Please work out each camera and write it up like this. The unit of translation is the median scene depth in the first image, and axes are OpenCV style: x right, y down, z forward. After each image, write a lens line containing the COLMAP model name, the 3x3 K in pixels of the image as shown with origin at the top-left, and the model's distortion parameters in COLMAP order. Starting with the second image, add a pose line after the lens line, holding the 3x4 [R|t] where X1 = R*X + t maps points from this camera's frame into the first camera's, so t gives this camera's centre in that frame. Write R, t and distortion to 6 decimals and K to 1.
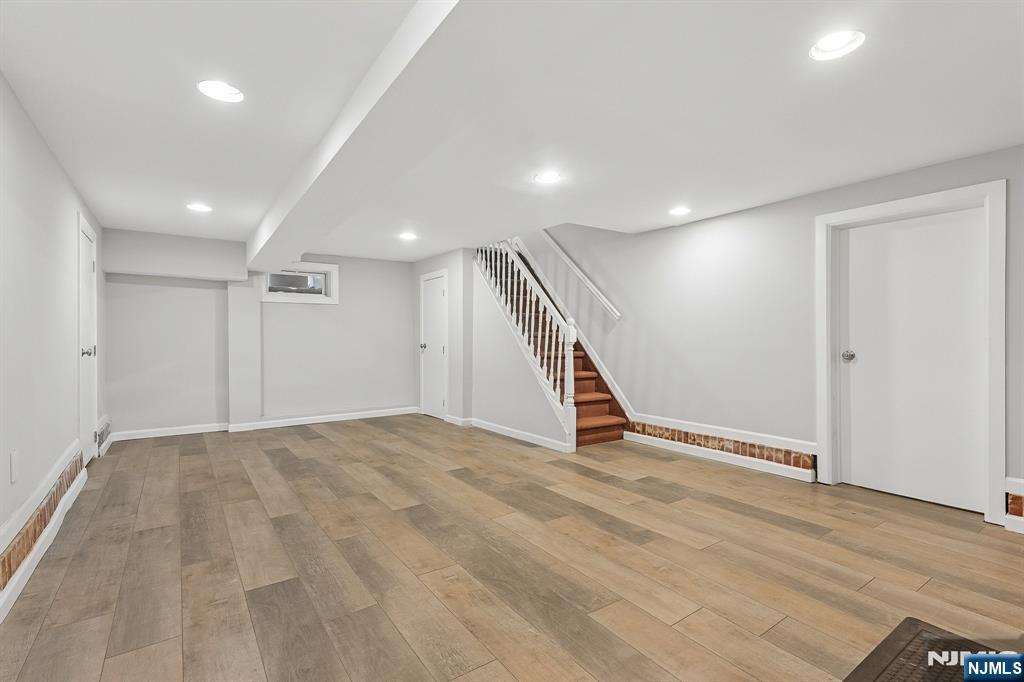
lens RADIAL K [[475.0, 0, 512.2], [0, 475.0, 339.6], [0, 0, 1]] dist [0.006040, -0.001791]
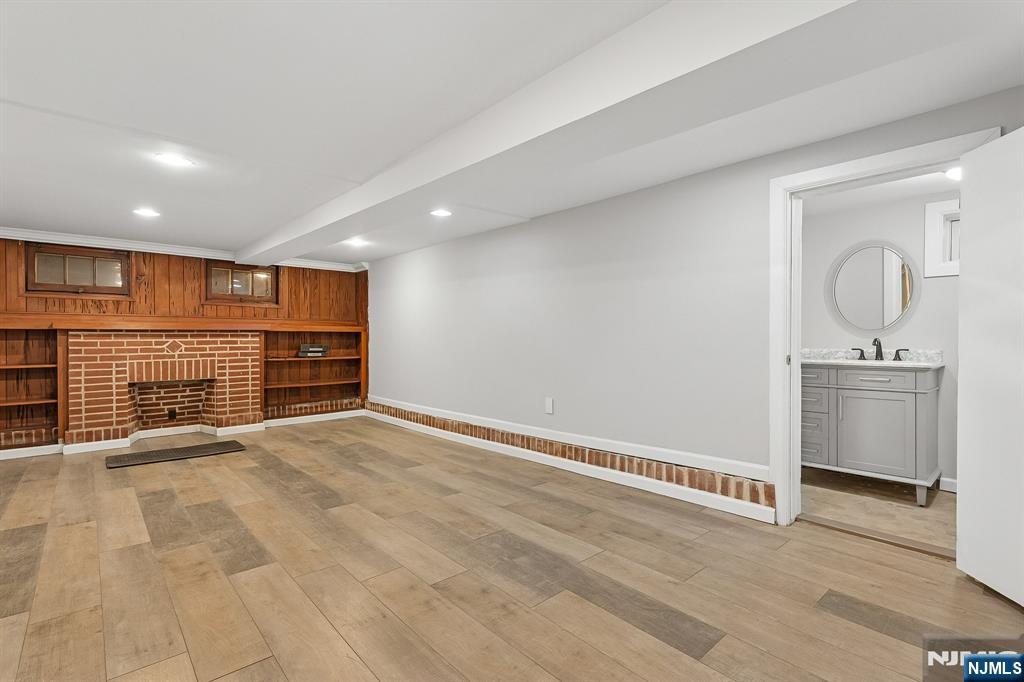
lens RADIAL K [[475.0, 0, 507.9], [0, 475.0, 342.8], [0, 0, 1]] dist [0.006040, -0.001791]
pose [[-0.994238, 0.001448, -0.107190, -0.473001], [0.000475, 0.999958, 0.009099, -0.006944], [0.107198, 0.008996, -0.994197, 2.077251]]
